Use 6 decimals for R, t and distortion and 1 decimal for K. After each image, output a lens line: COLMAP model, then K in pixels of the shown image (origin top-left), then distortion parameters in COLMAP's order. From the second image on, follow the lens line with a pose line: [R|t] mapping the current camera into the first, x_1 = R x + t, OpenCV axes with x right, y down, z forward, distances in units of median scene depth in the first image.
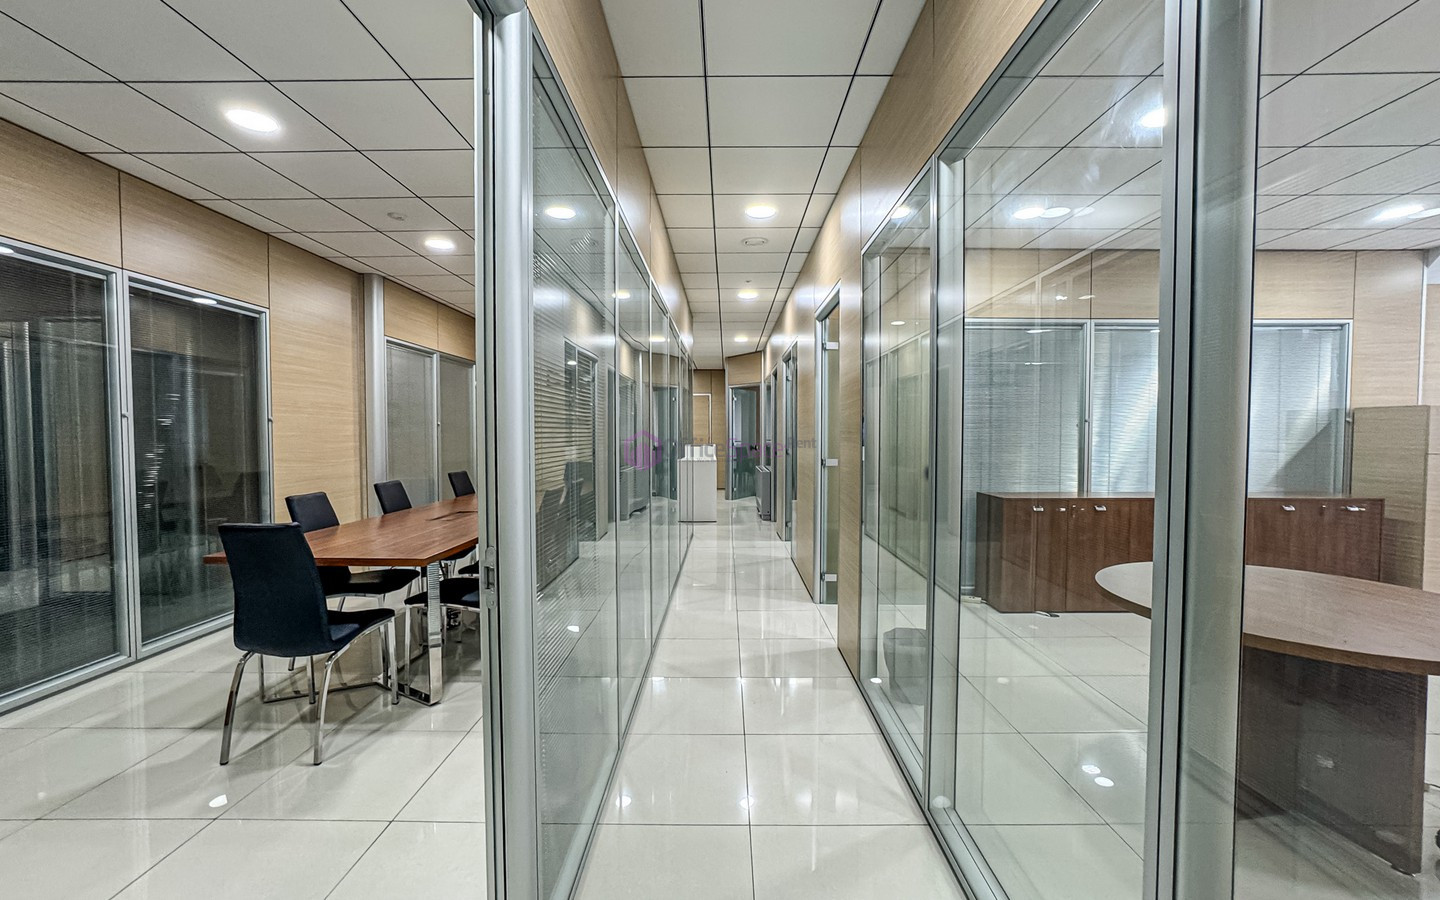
lens RADIAL K [[580.6, 0, 719.2], [0, 580.6, 450.2], [0, 0, 1]] dist [-0.015111, 0.001583]
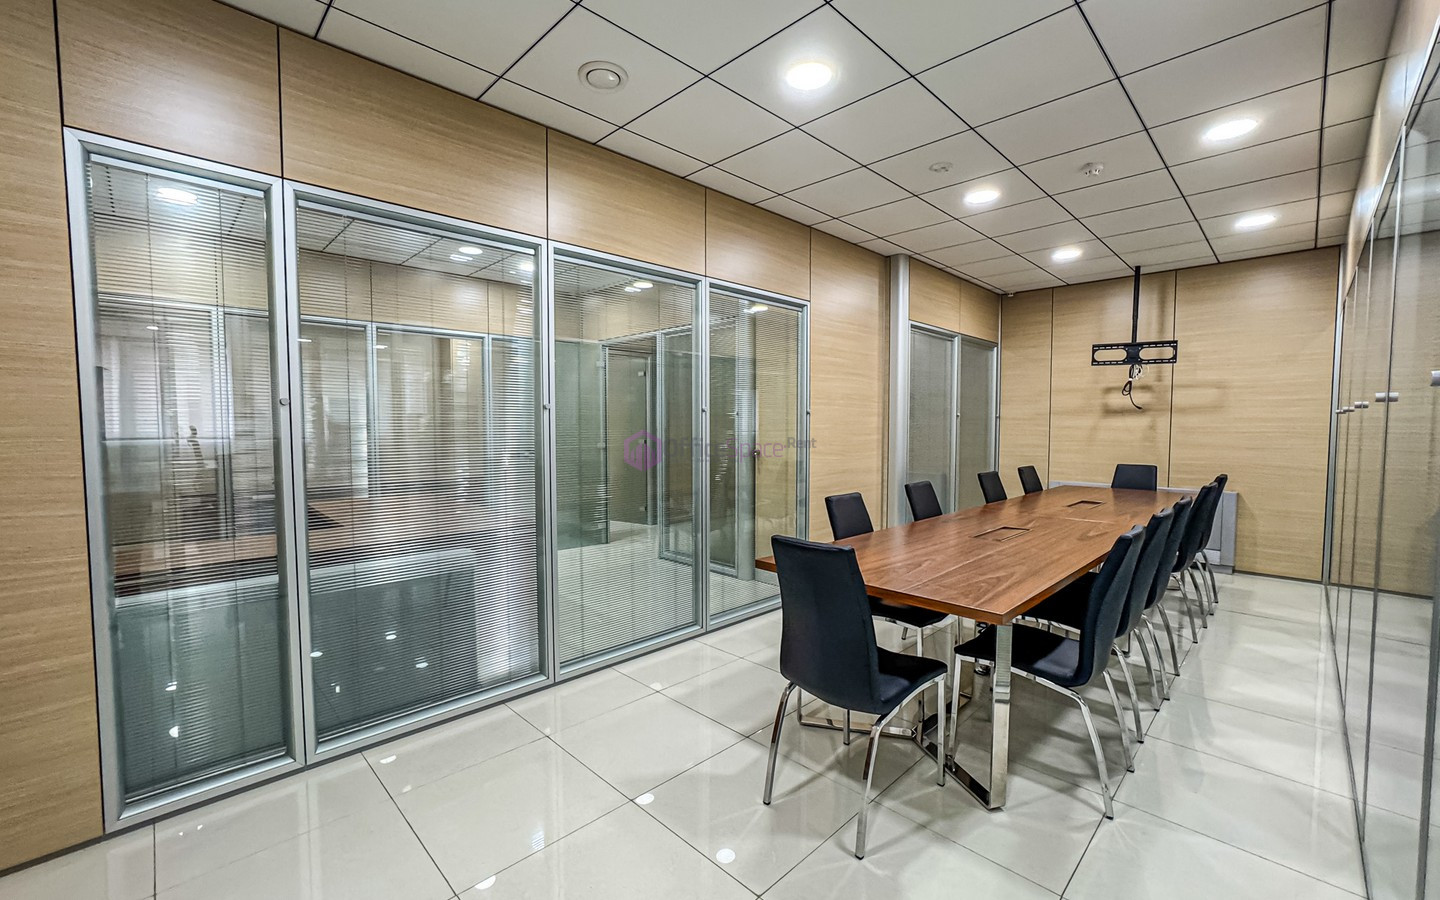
lens RADIAL K [[580.6, 0, 720.8], [0, 580.6, 445.2], [0, 0, 1]] dist [-0.015111, 0.001583]
pose [[0.703270, 0.029189, -0.710324, -0.201213], [-0.024044, 0.999562, 0.017270, -0.011354], [0.710517, 0.004934, 0.703663, 0.215547]]
